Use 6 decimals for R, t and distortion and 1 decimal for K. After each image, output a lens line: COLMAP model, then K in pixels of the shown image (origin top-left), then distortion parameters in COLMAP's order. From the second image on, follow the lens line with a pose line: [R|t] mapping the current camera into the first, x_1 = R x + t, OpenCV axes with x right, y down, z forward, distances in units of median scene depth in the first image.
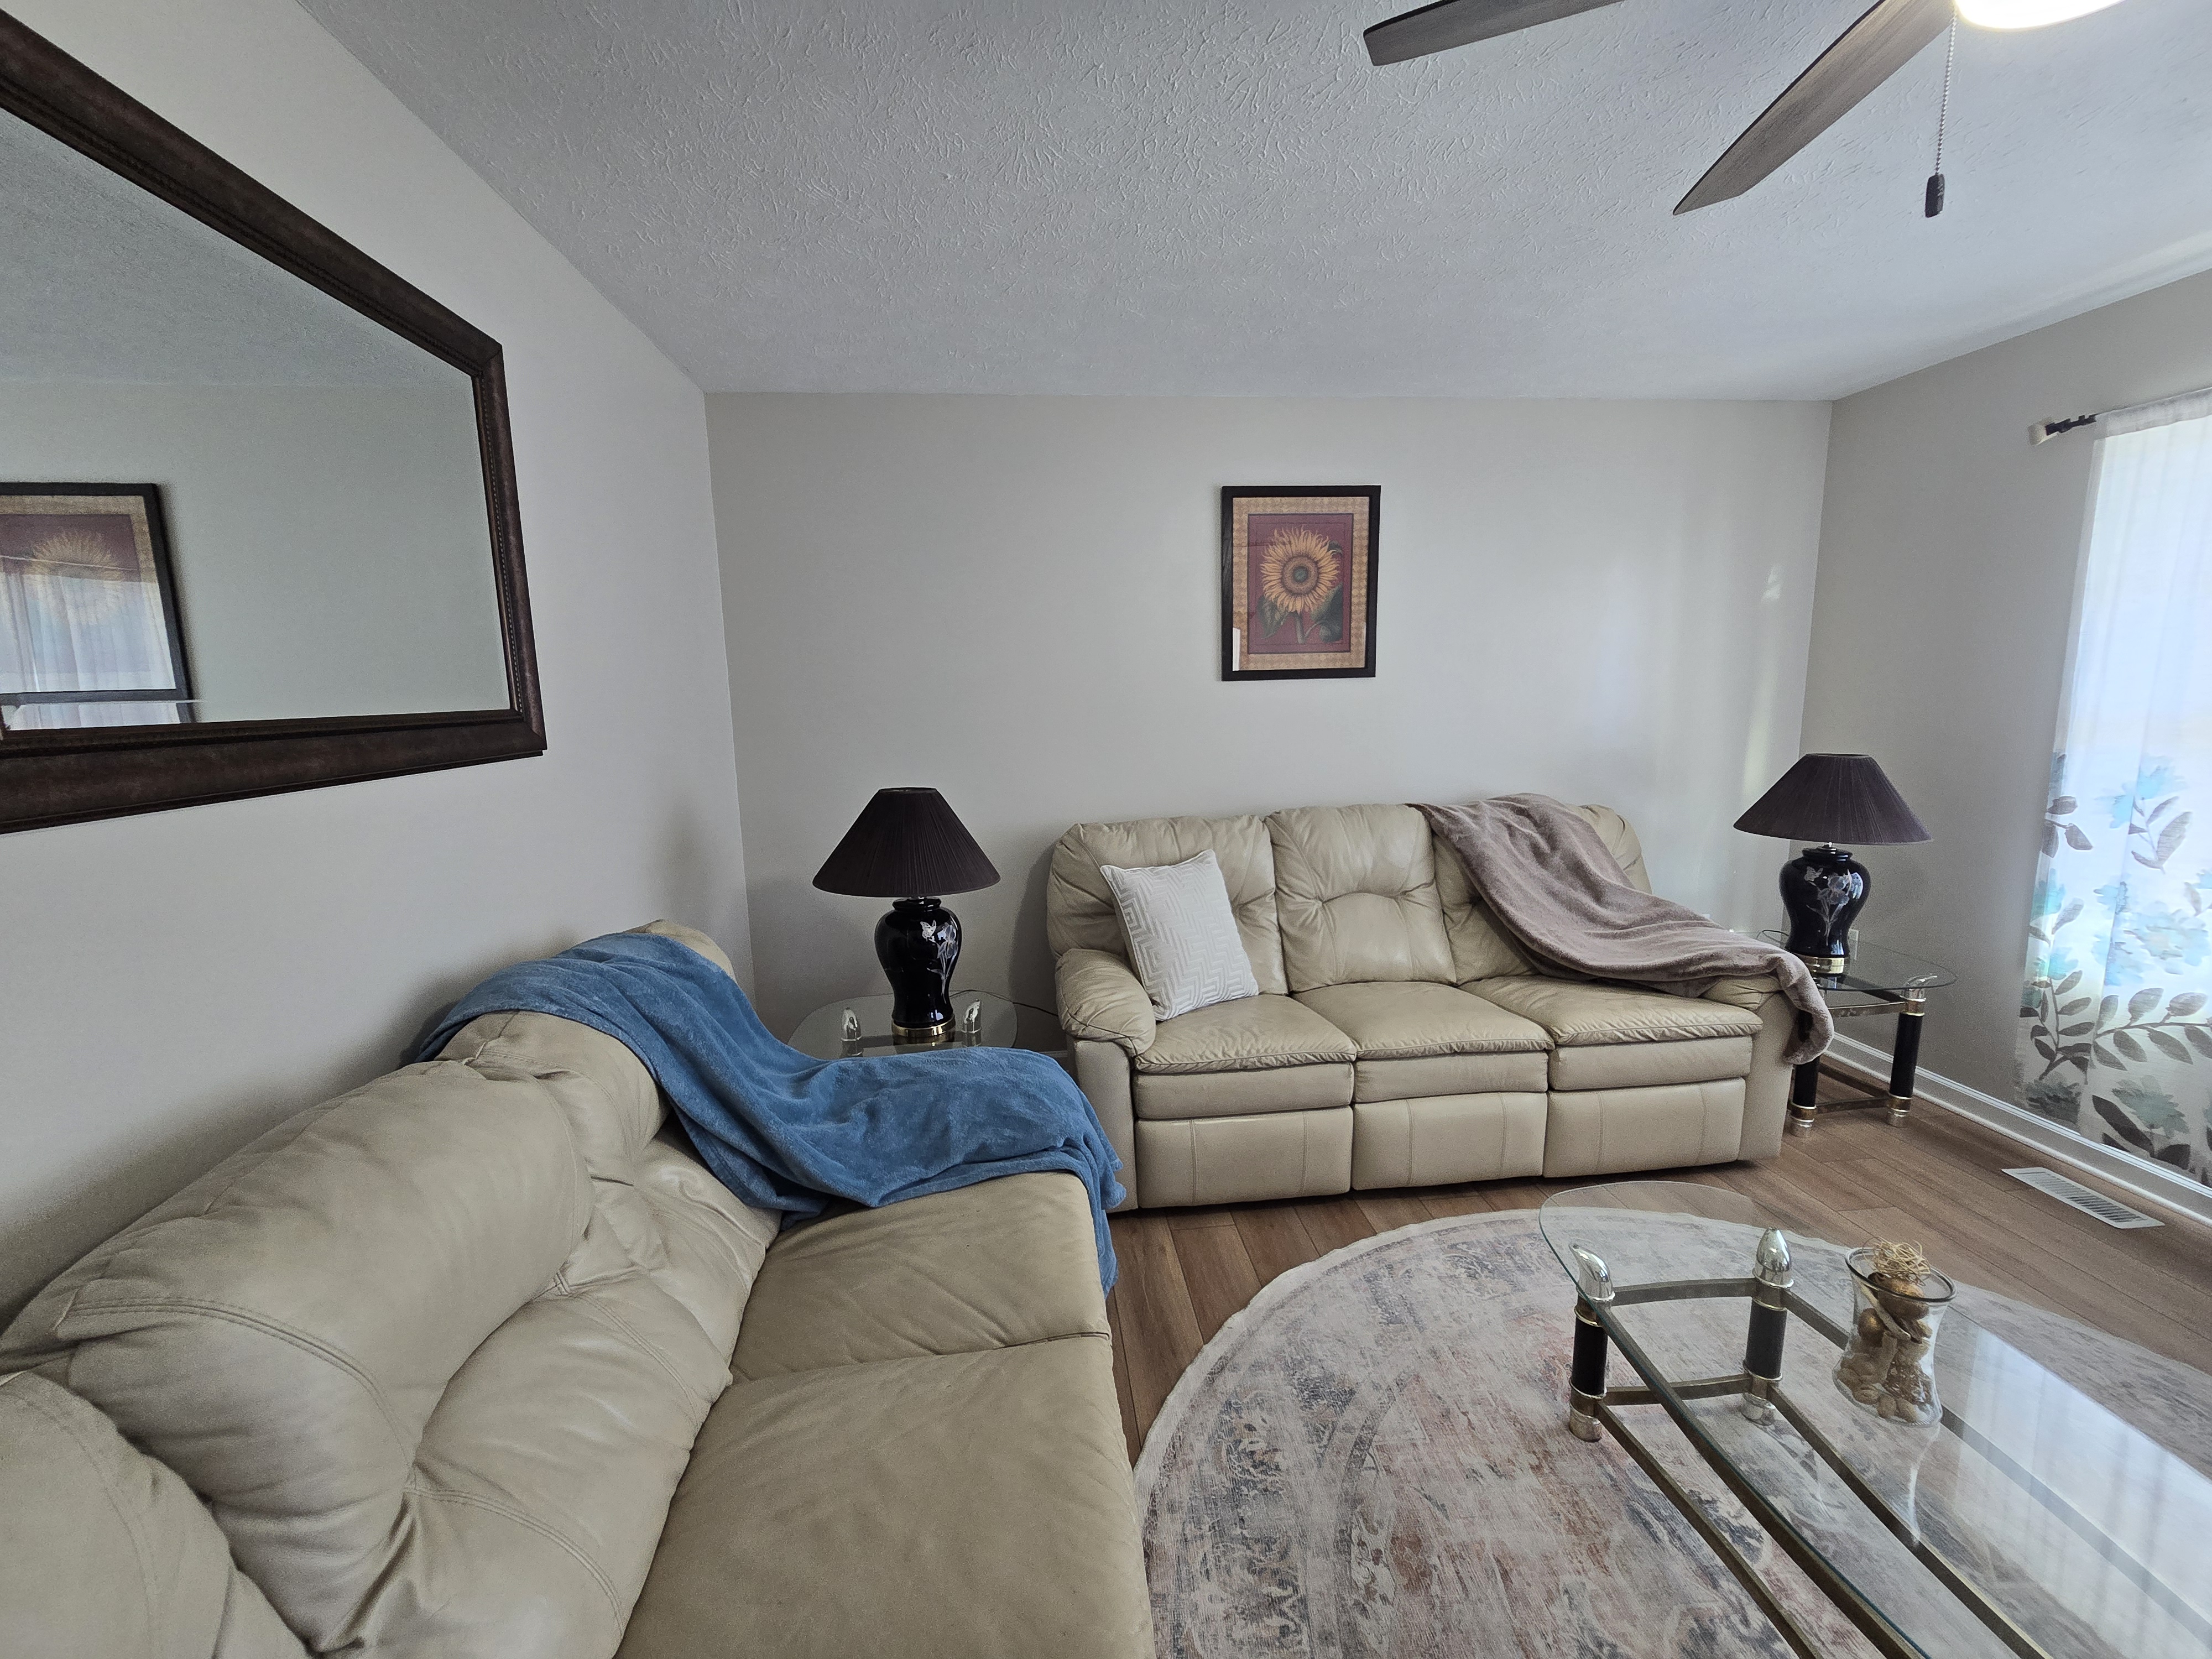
lens RADIAL K [[896.2, 0, 1109.1], [0, 896.2, 827.6], [0, 0, 1]] dist [-0.000146, 0.000014]
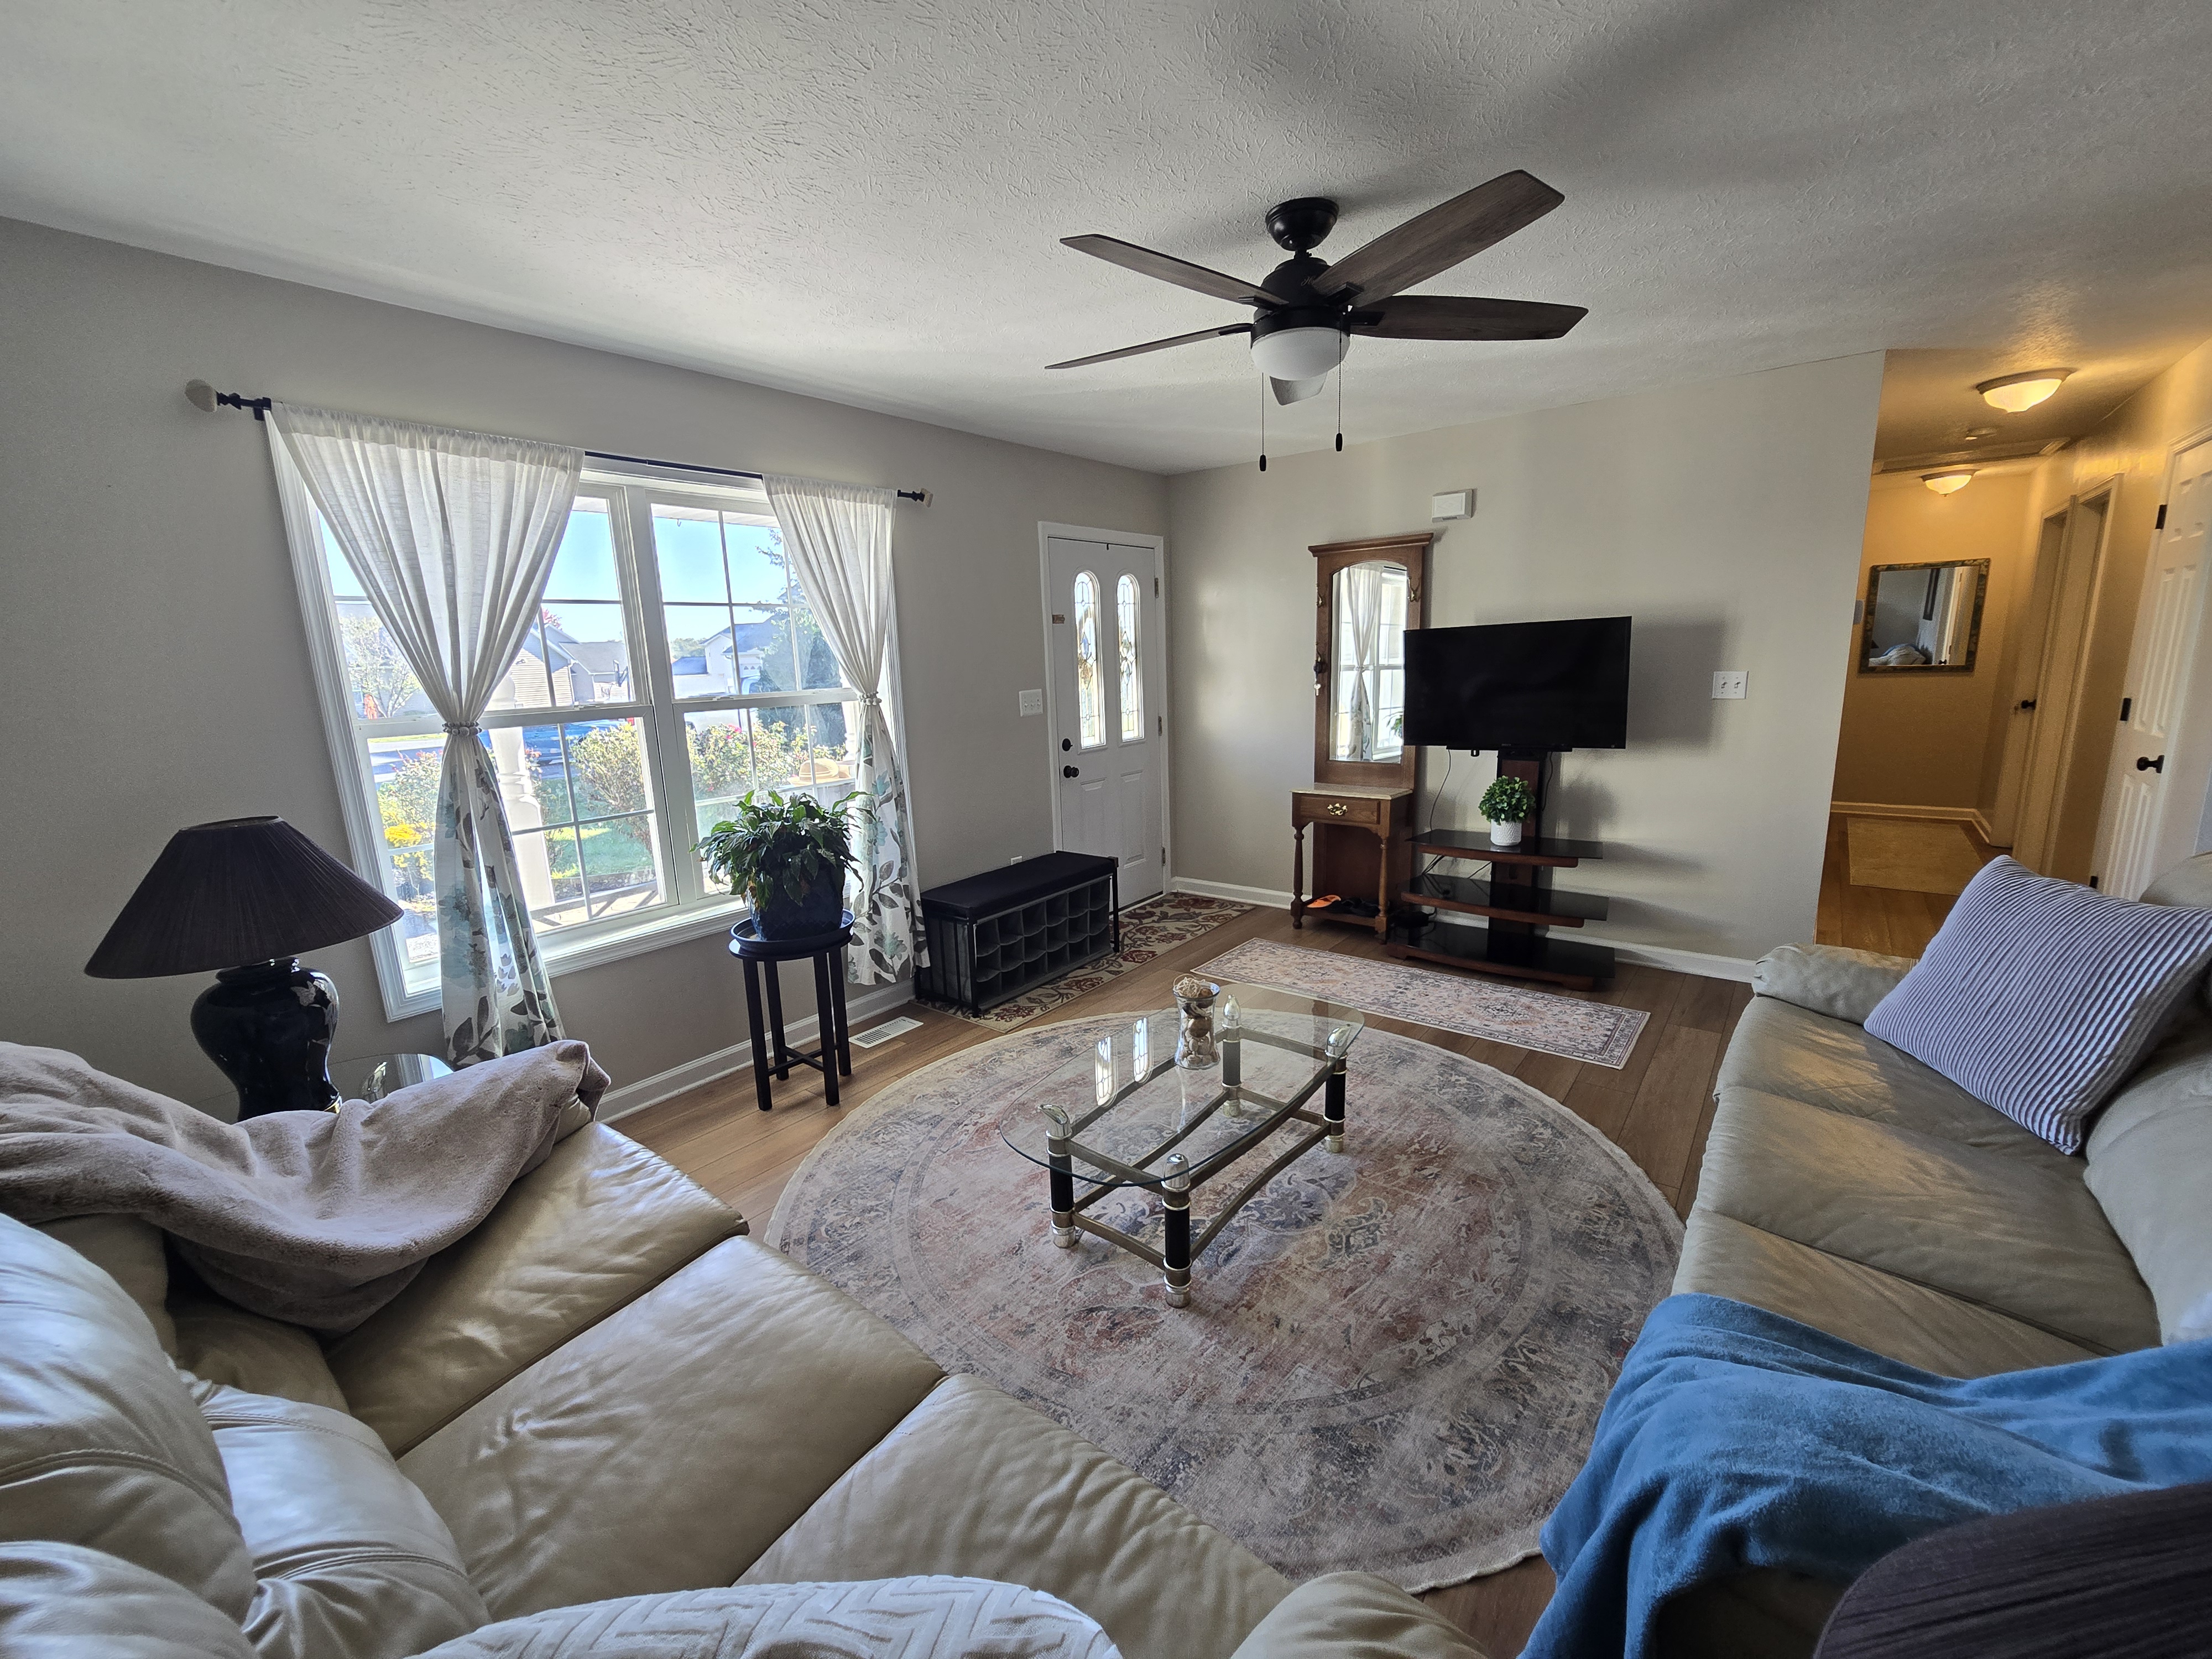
lens RADIAL K [[896.2, 0, 1112.3], [0, 896.2, 829.8], [0, 0, 1]] dist [-0.000146, 0.000014]
pose [[-0.716337, -0.101815, 0.690286, -0.163033], [0.141786, 0.947416, 0.286878, -0.268749], [-0.683197, 0.303374, -0.664234, 1.639531]]
